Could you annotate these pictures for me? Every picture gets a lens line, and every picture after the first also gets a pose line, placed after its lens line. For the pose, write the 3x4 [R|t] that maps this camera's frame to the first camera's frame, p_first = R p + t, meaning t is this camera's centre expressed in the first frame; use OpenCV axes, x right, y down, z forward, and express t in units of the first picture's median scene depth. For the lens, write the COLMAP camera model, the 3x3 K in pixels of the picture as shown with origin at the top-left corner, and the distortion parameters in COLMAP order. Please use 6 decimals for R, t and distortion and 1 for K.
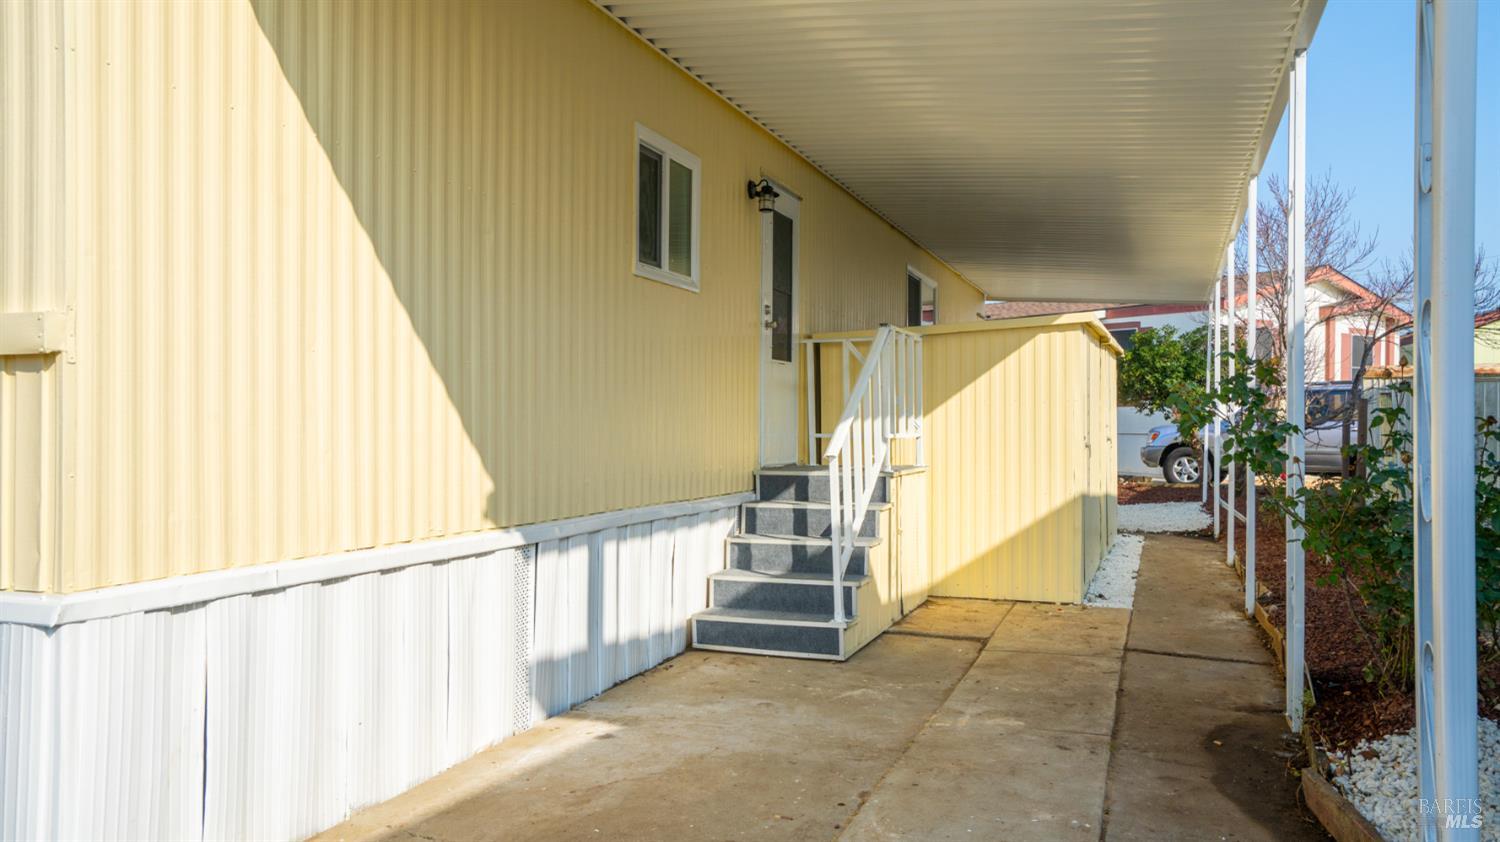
lens RADIAL K [[1198.2, 0, 750.0], [0, 1198.2, 421.0], [0, 0, 1]] dist [-0.000085, 0.000323]
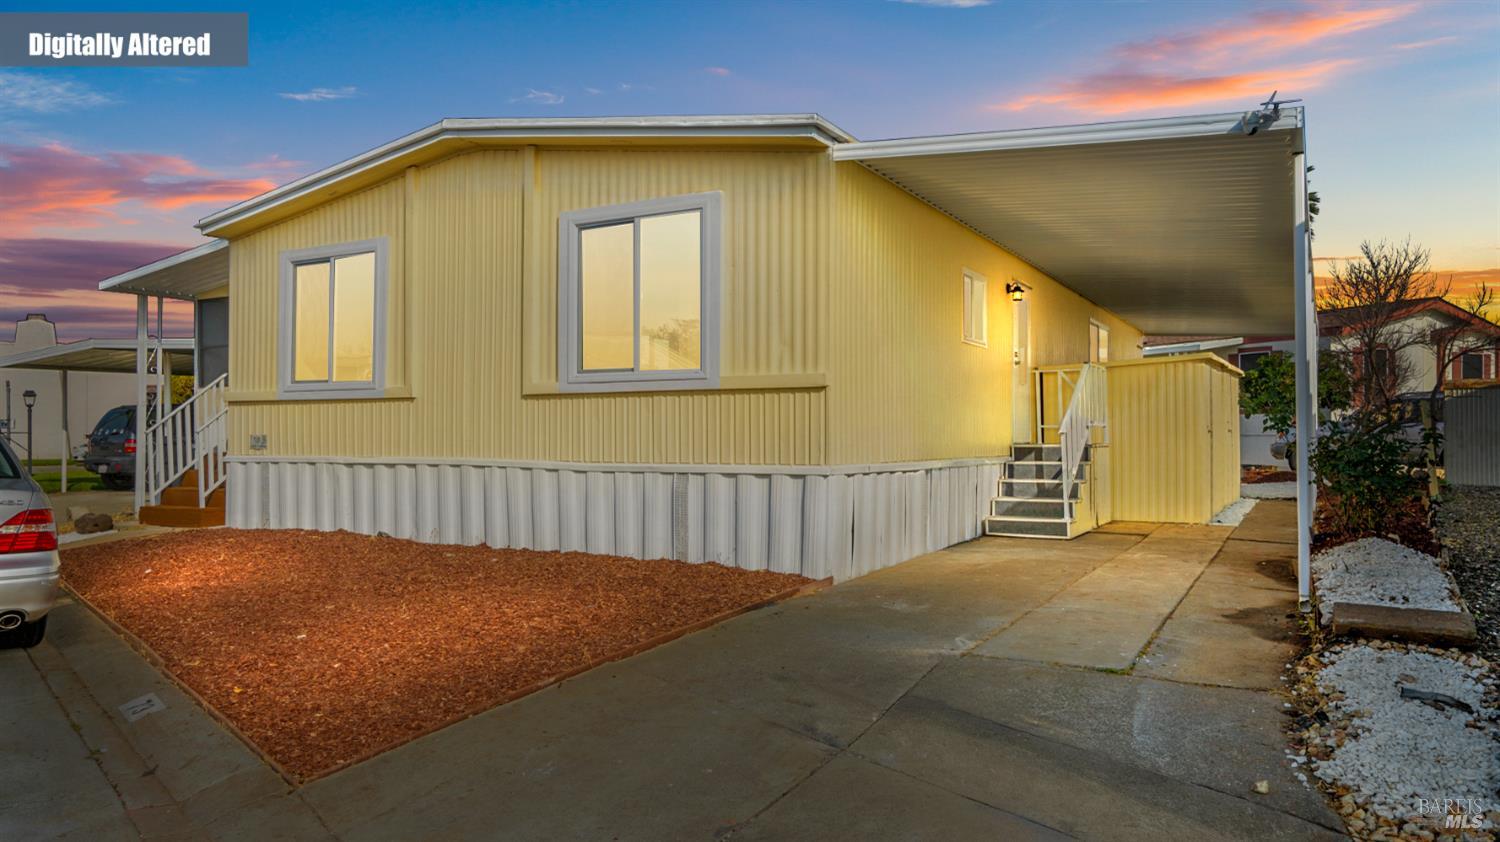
lens RADIAL K [[1017.4, 0, 750.0], [0, 1017.4, 421.0], [0, 0, 1]] dist [0.000155, -0.000569]
pose [[0.984909, -0.005193, -0.172998, -0.124735], [0.003369, 0.999936, -0.010836, 0.022700], [0.173043, 0.010090, 0.984863, -0.606306]]
